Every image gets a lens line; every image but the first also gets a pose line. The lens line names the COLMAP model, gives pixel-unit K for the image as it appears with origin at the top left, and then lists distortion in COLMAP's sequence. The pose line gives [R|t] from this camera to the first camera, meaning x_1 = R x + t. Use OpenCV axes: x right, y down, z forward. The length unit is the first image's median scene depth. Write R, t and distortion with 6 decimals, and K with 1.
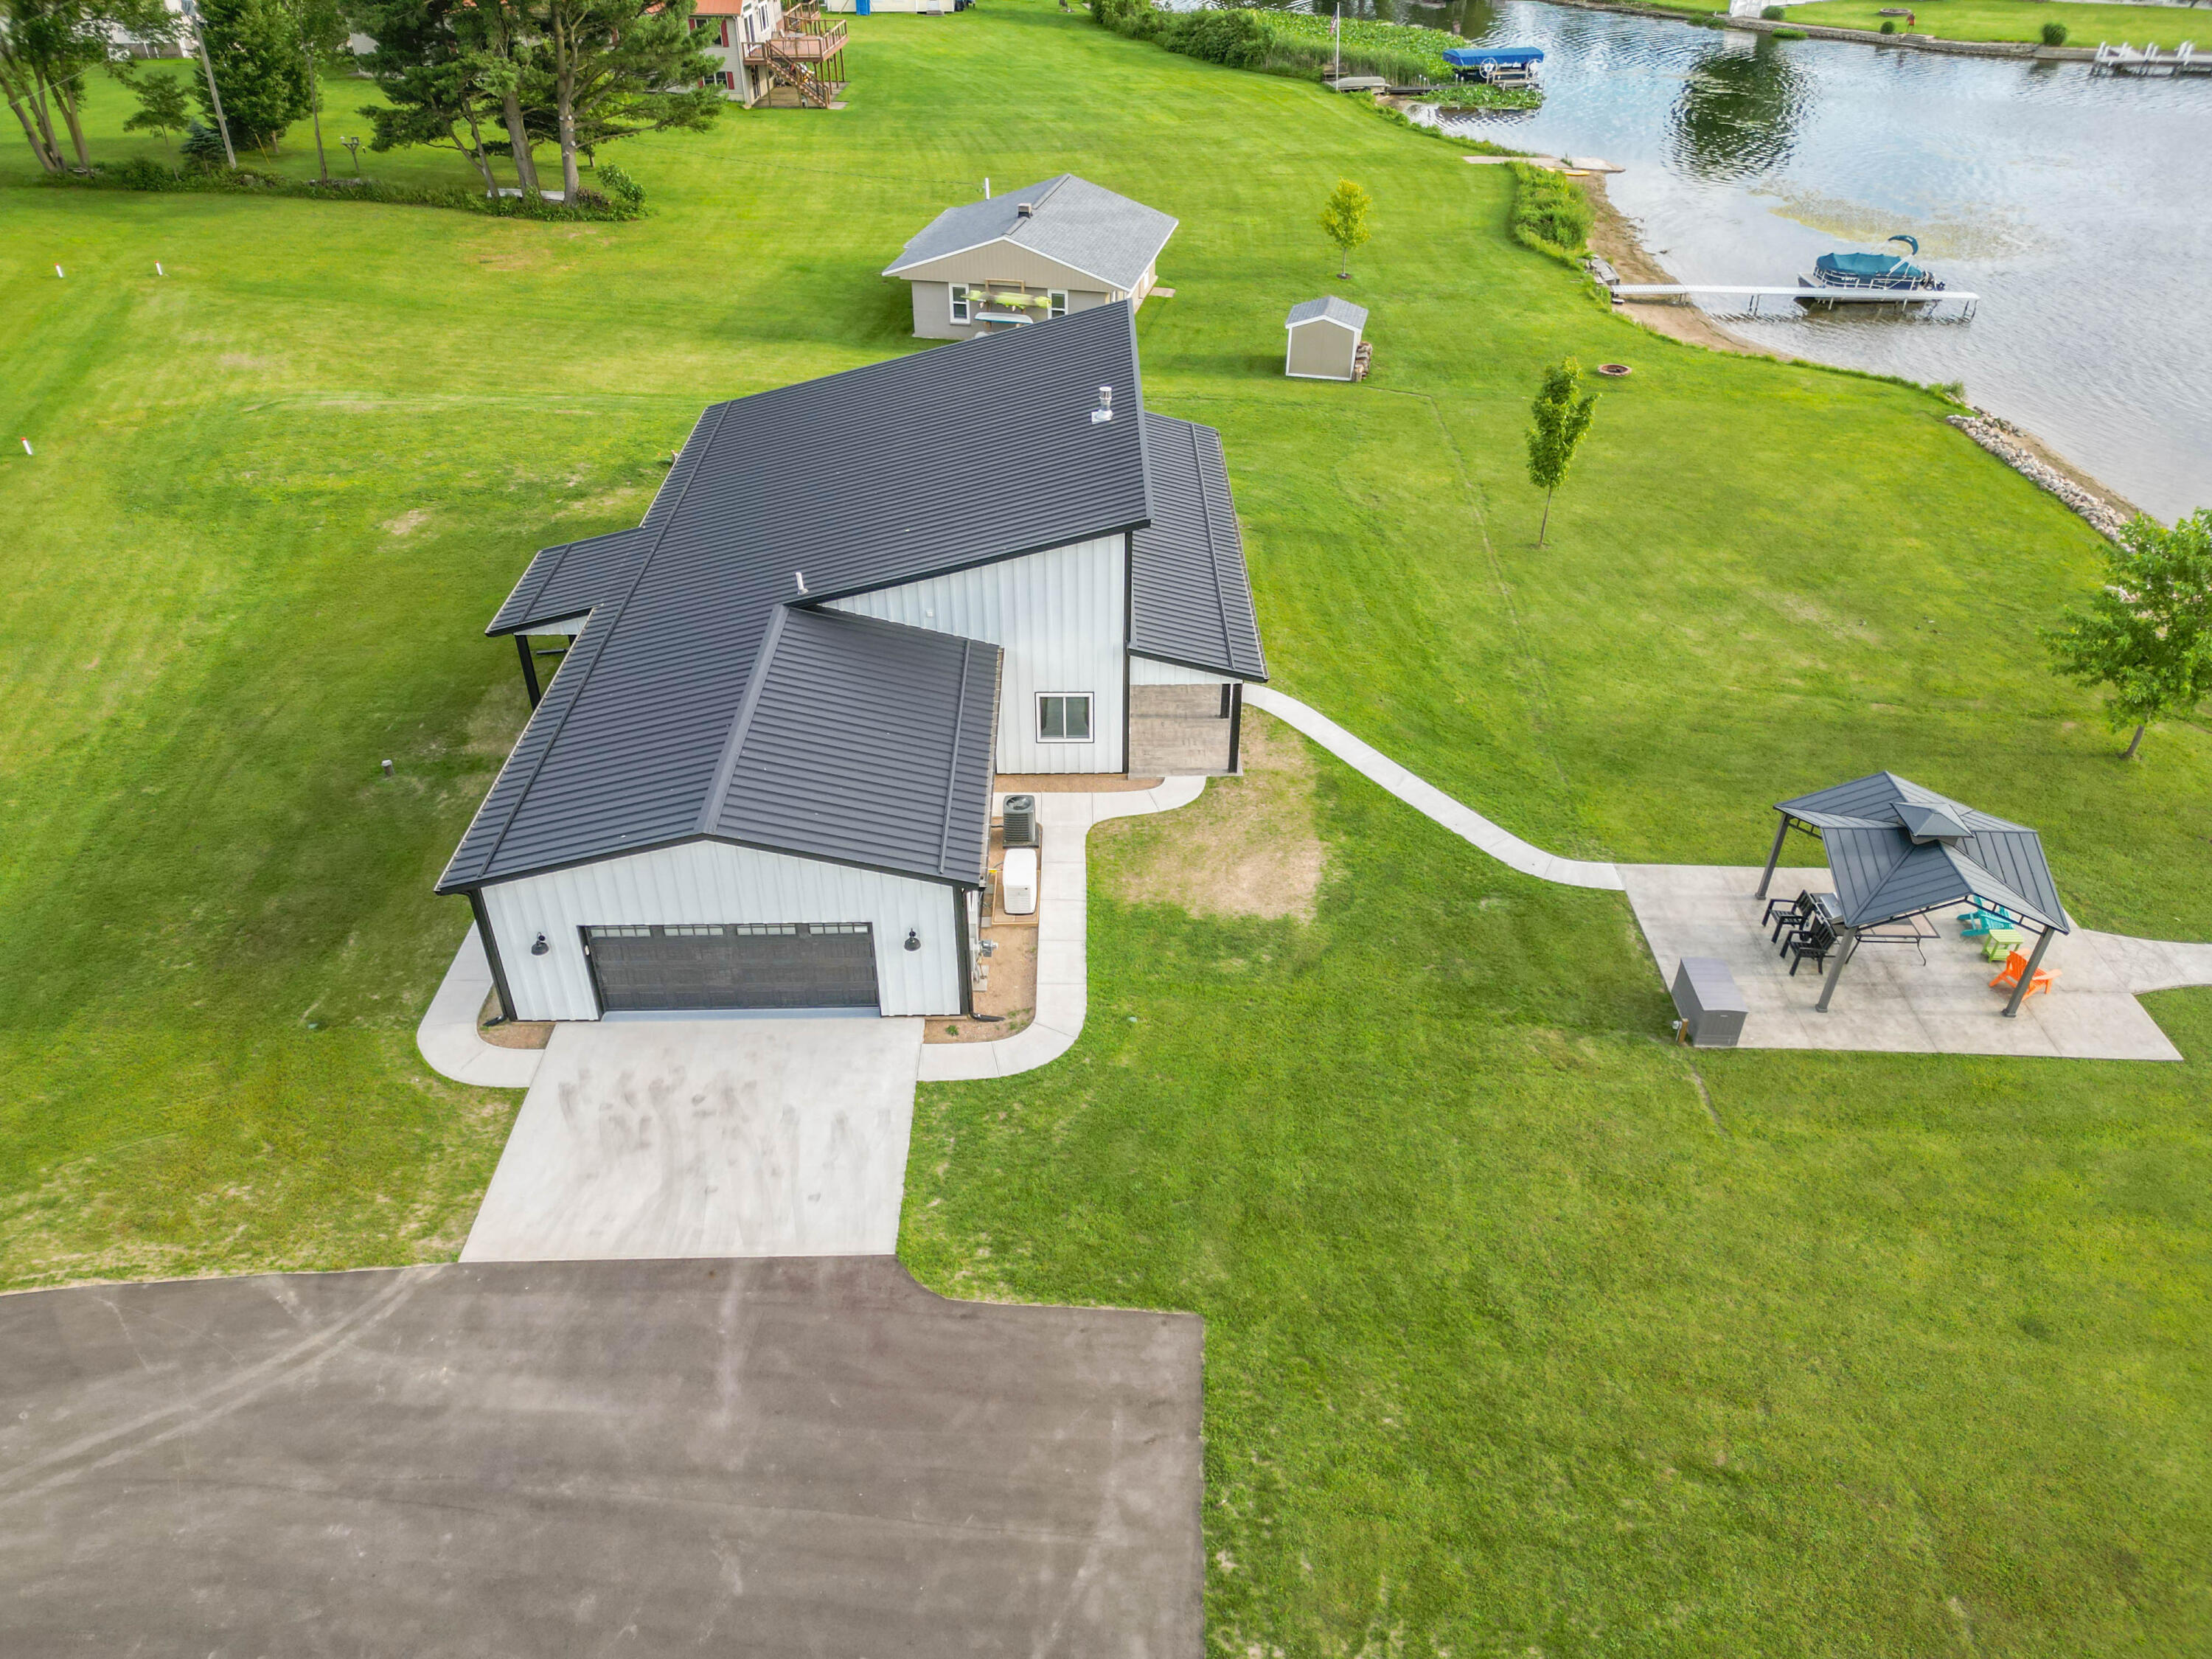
lens RADIAL K [[1551.5, 0, 1106.0], [0, 1551.5, 829.5], [0, 0, 1]] dist [0.071268, -0.064331]
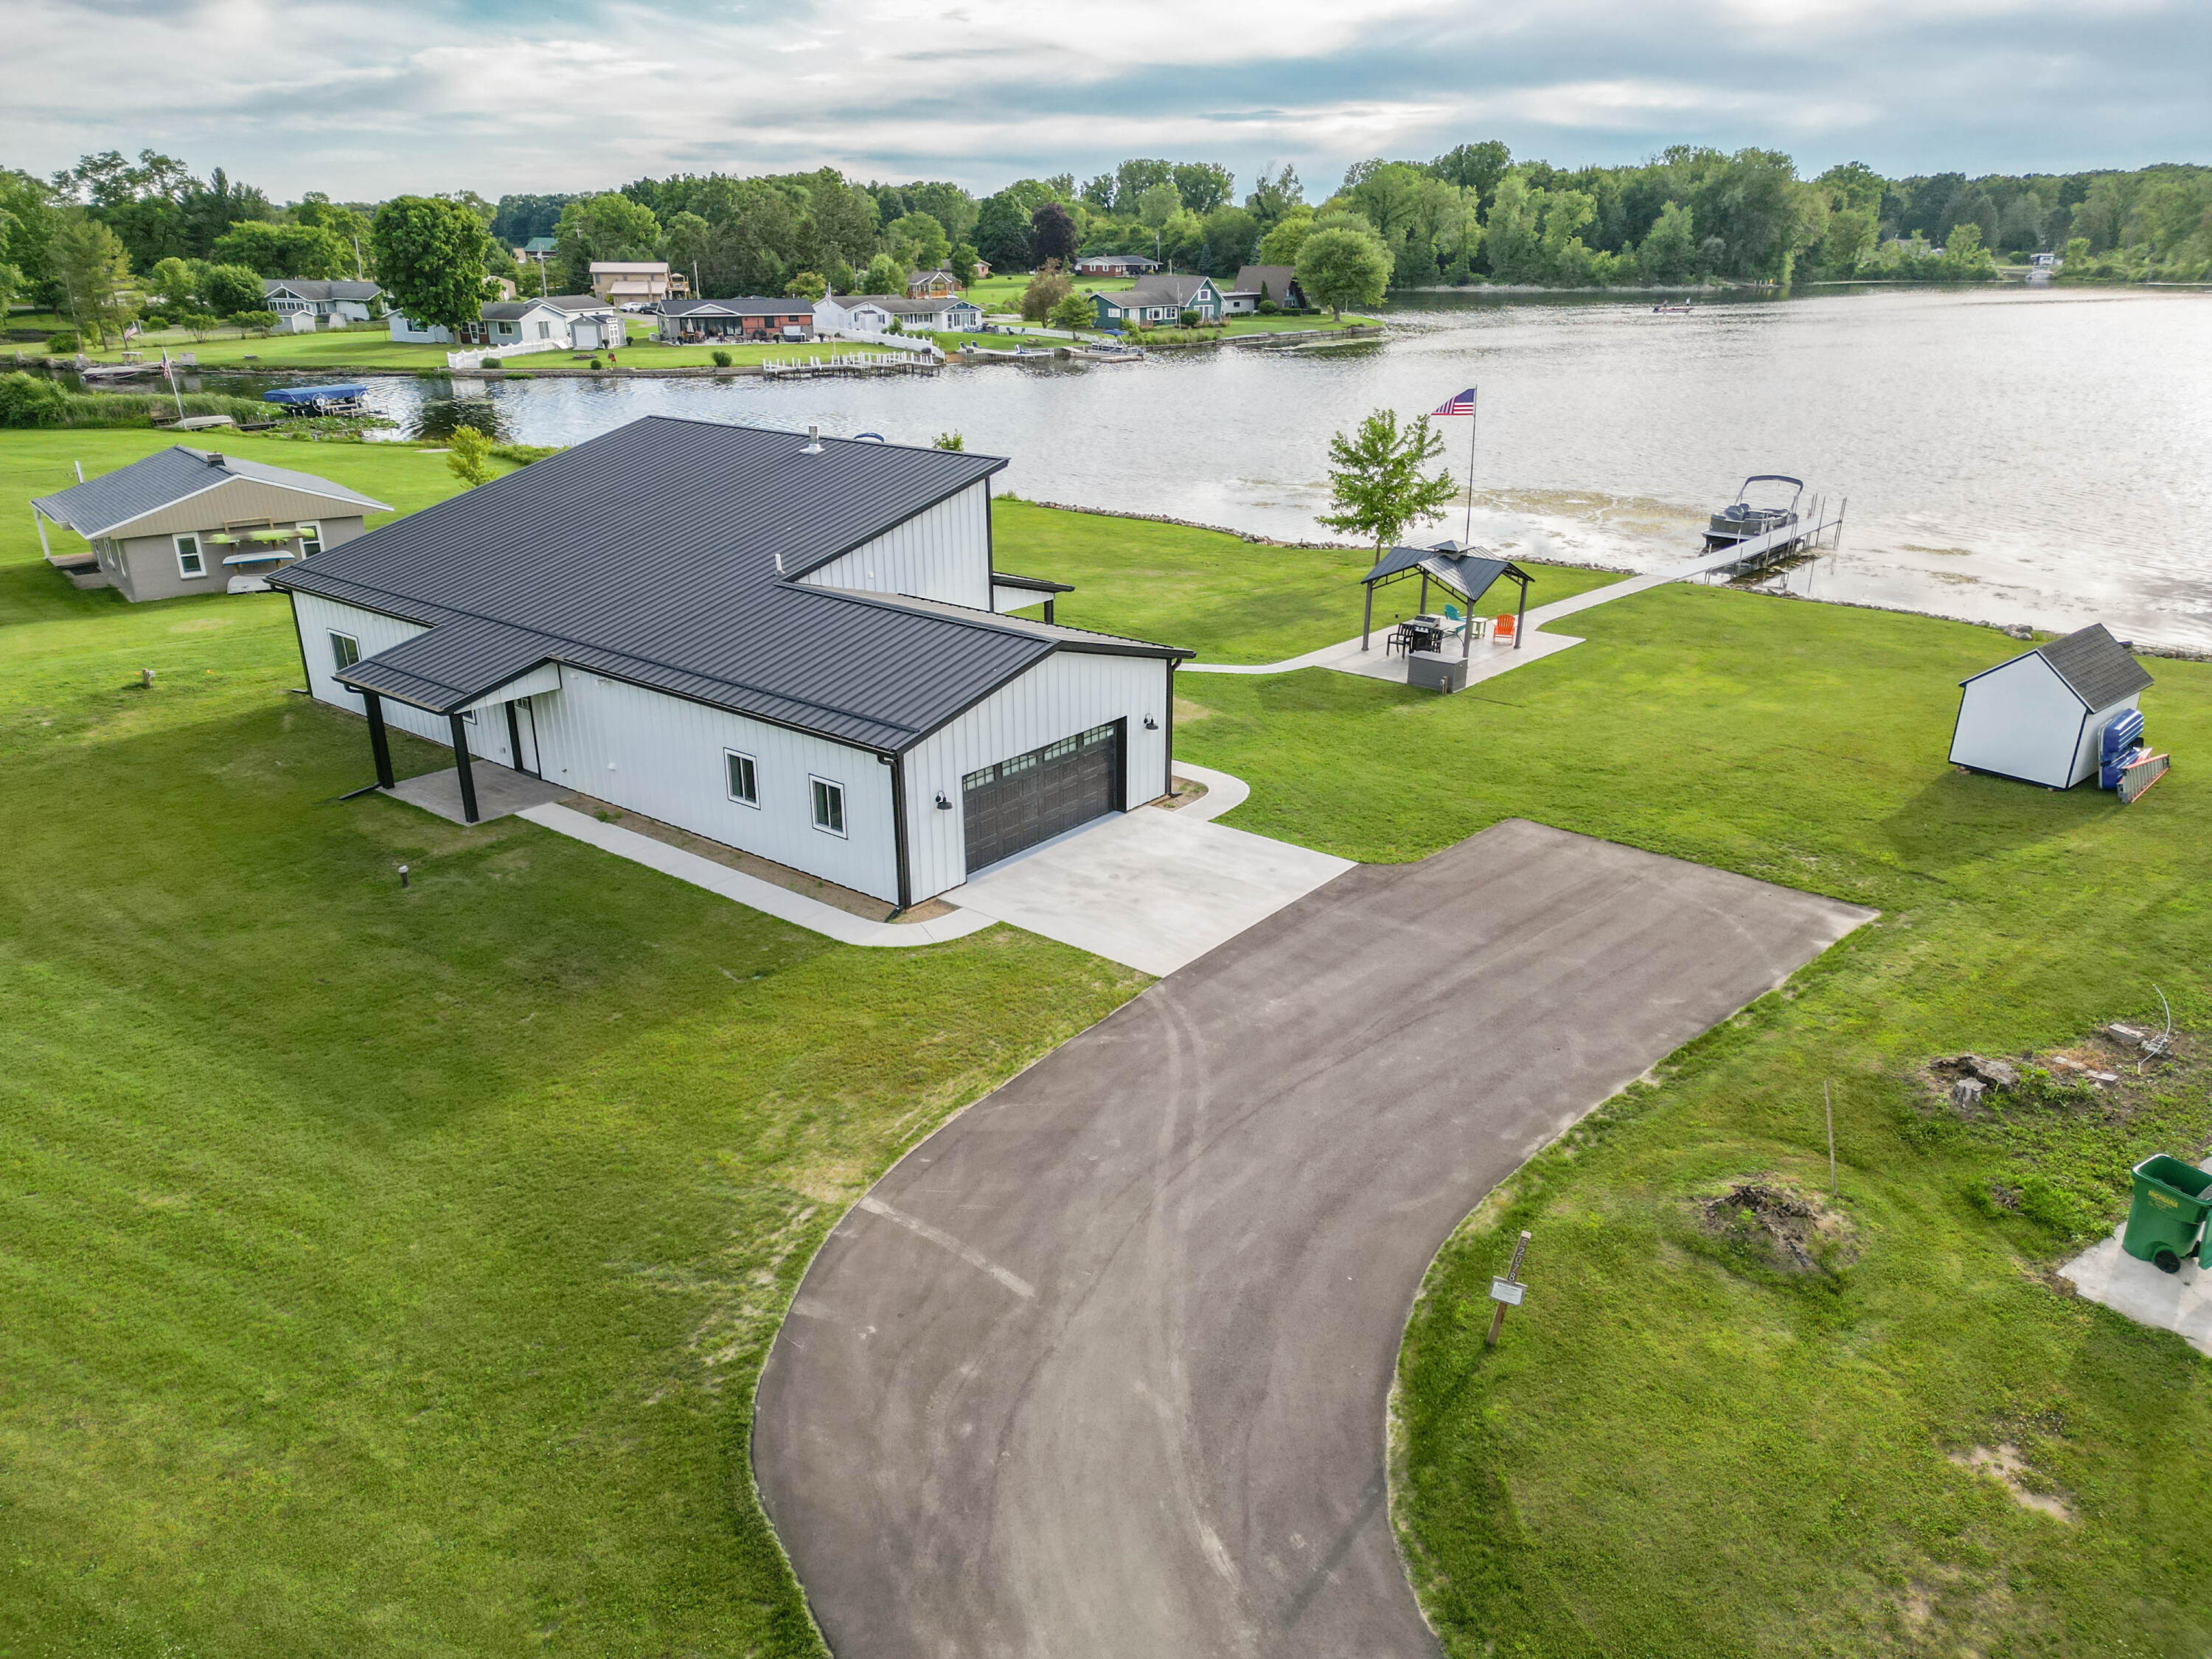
lens RADIAL K [[1551.5, 0, 1106.0], [0, 1551.5, 829.5], [0, 0, 1]] dist [0.071268, -0.064331]
pose [[0.636294, -0.278345, 0.719481, -1.149255], [0.442610, 0.895586, -0.044961, 0.203433], [-0.631843, 0.347058, 0.693055, 0.219667]]
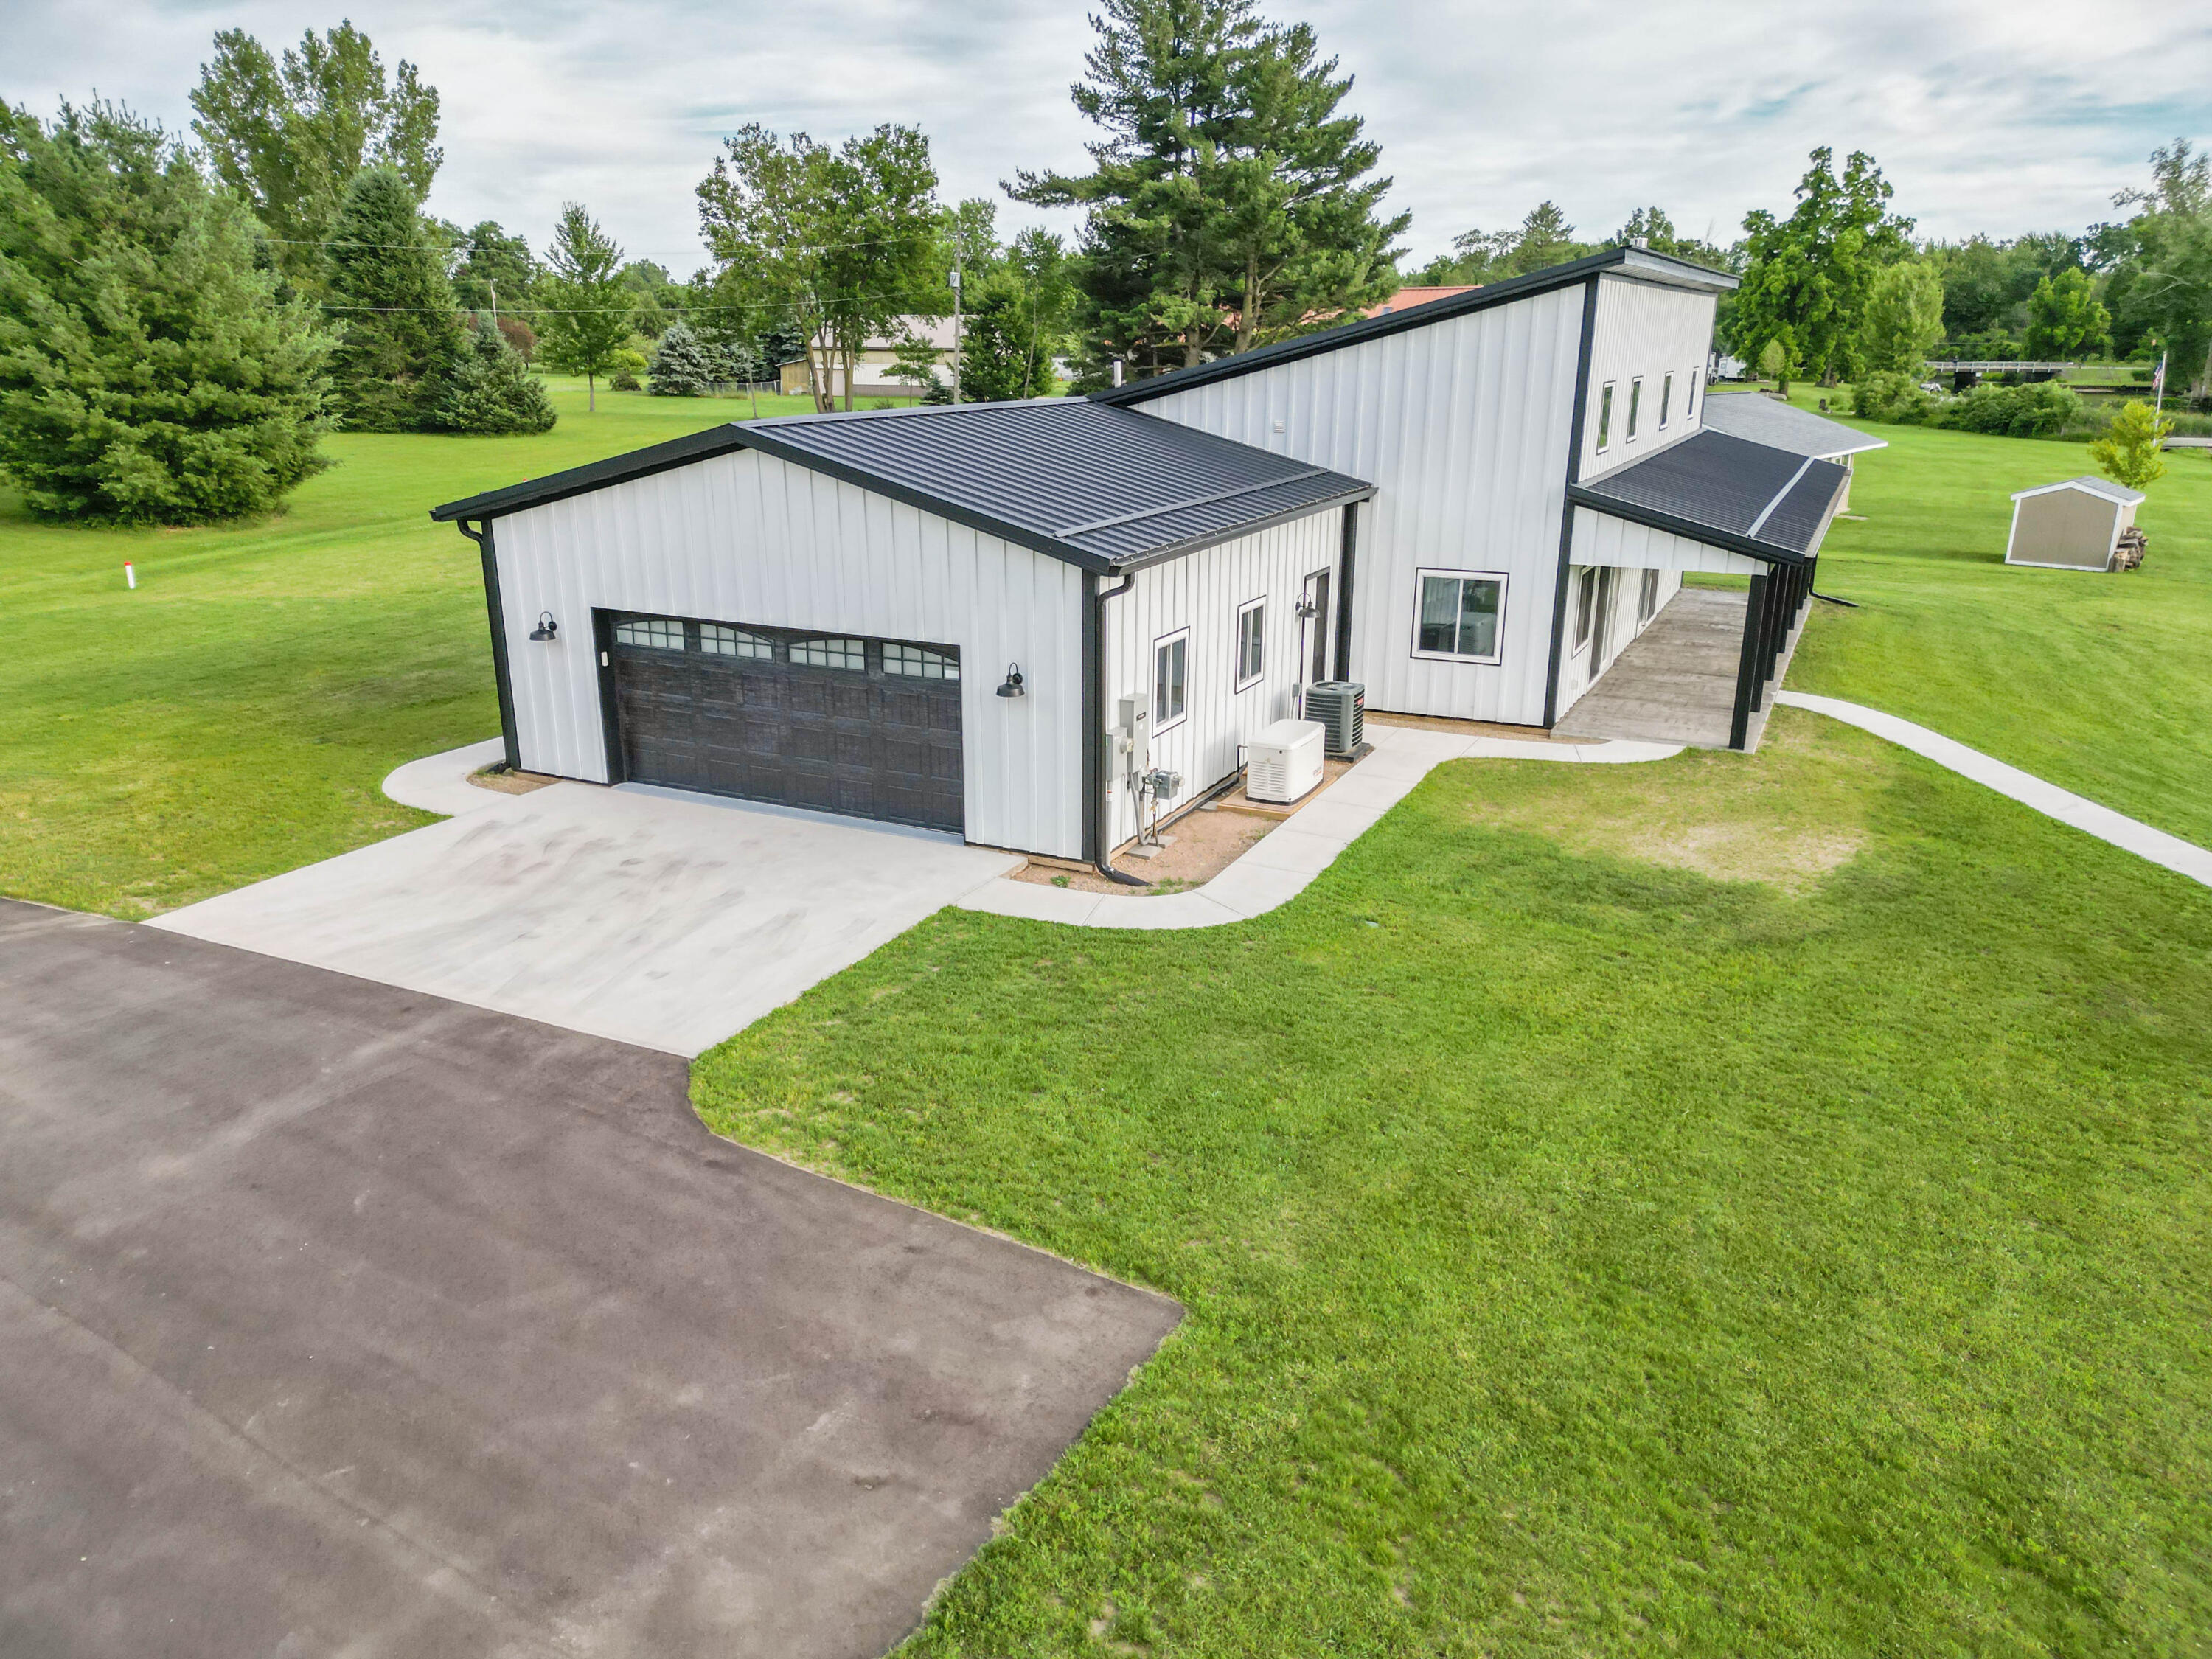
lens RADIAL K [[1551.5, 0, 1106.0], [0, 1551.5, 829.5], [0, 0, 1]] dist [0.071268, -0.064331]
pose [[0.891133, 0.140197, -0.431539, 0.183580], [-0.261727, 0.935724, -0.236475, 0.276332], [0.370648, 0.323676, 0.870548, 0.564336]]
